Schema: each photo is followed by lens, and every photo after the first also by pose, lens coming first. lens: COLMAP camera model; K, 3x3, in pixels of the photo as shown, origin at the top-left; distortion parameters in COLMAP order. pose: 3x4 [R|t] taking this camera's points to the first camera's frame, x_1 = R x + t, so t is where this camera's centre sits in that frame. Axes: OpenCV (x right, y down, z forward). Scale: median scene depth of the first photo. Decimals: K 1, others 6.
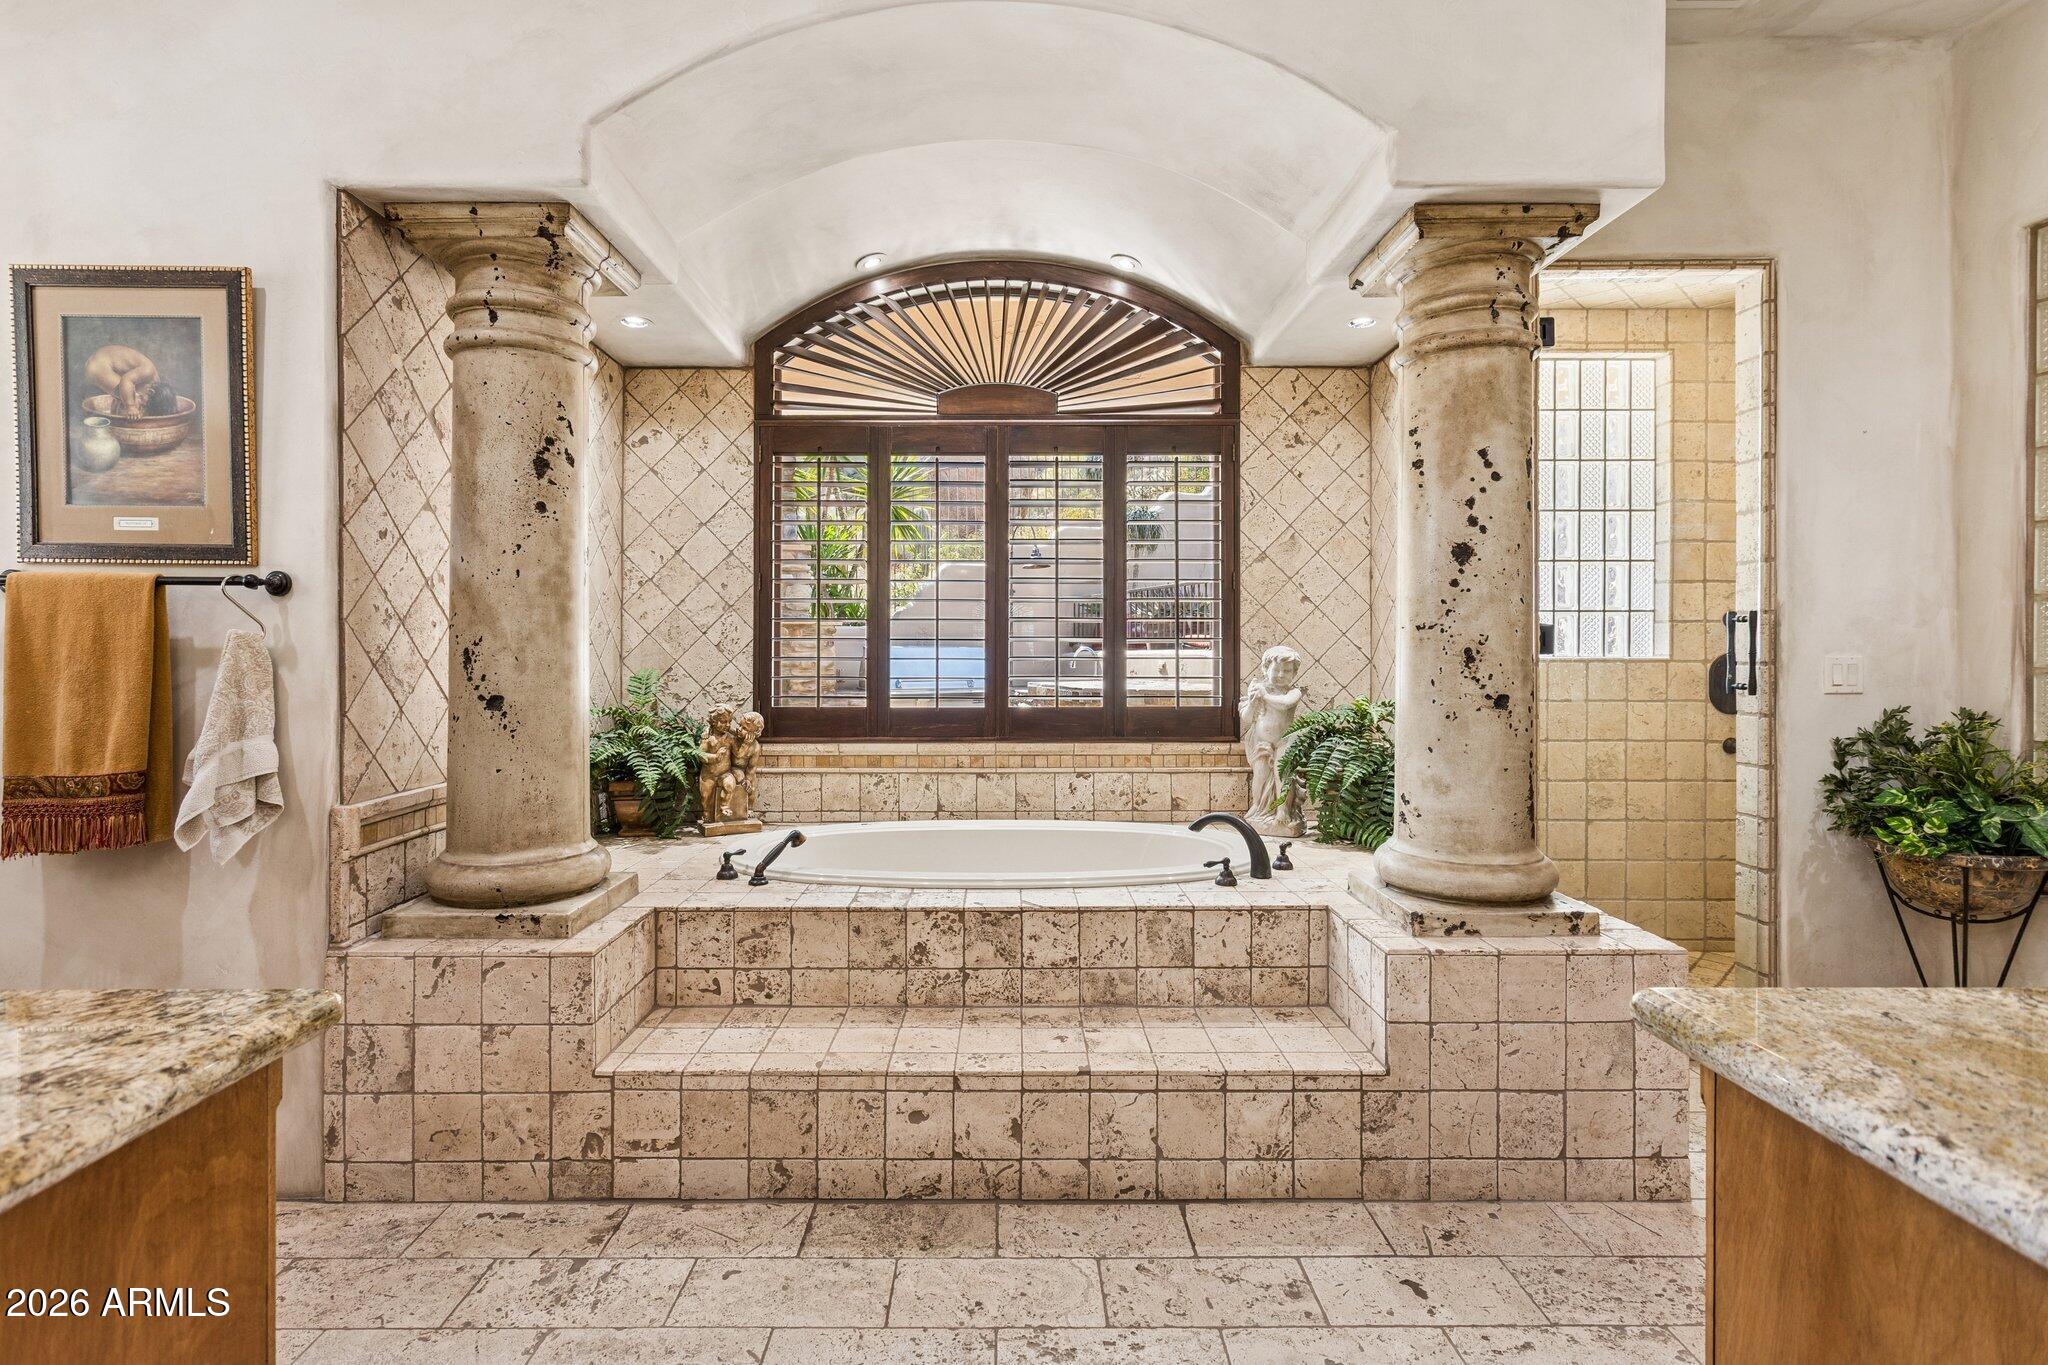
lens RADIAL K [[982.6, 0, 1016.5], [0, 982.6, 665.6], [0, 0, 1]] dist [-0.000610, -0.000084]
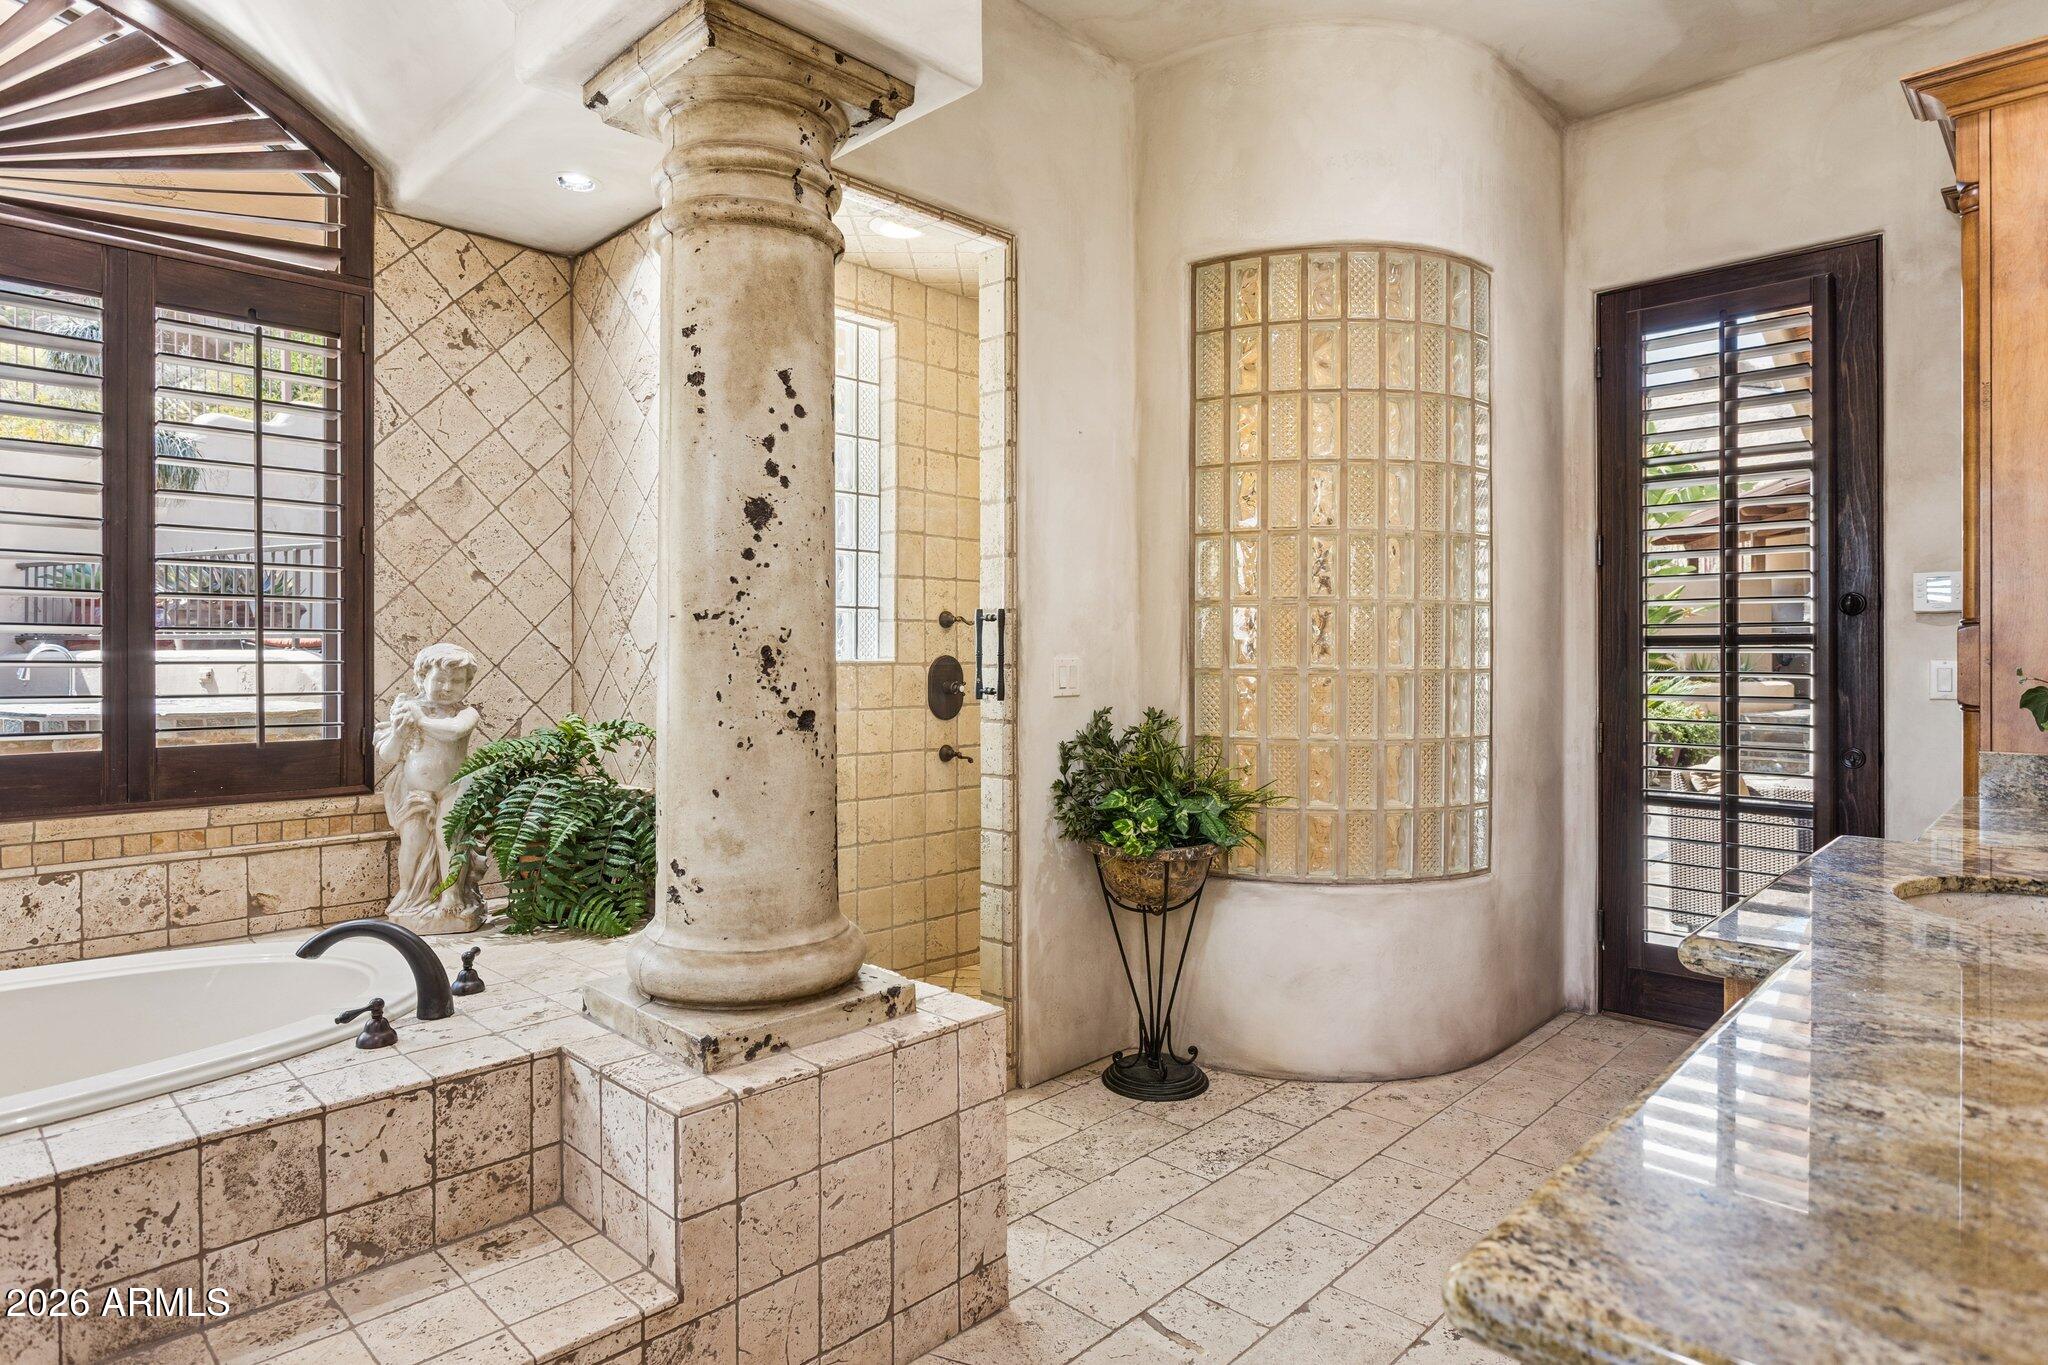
lens RADIAL K [[1138.3, 0, 1019.6], [0, 1138.3, 659.5], [0, 0, 1]] dist [-0.017975, 0.009524]
pose [[0.708391, -0.001171, 0.705819, 0.006418], [0.007965, 0.999948, -0.006336, -0.001475], [-0.705775, 0.010110, 0.708364, 0.232762]]
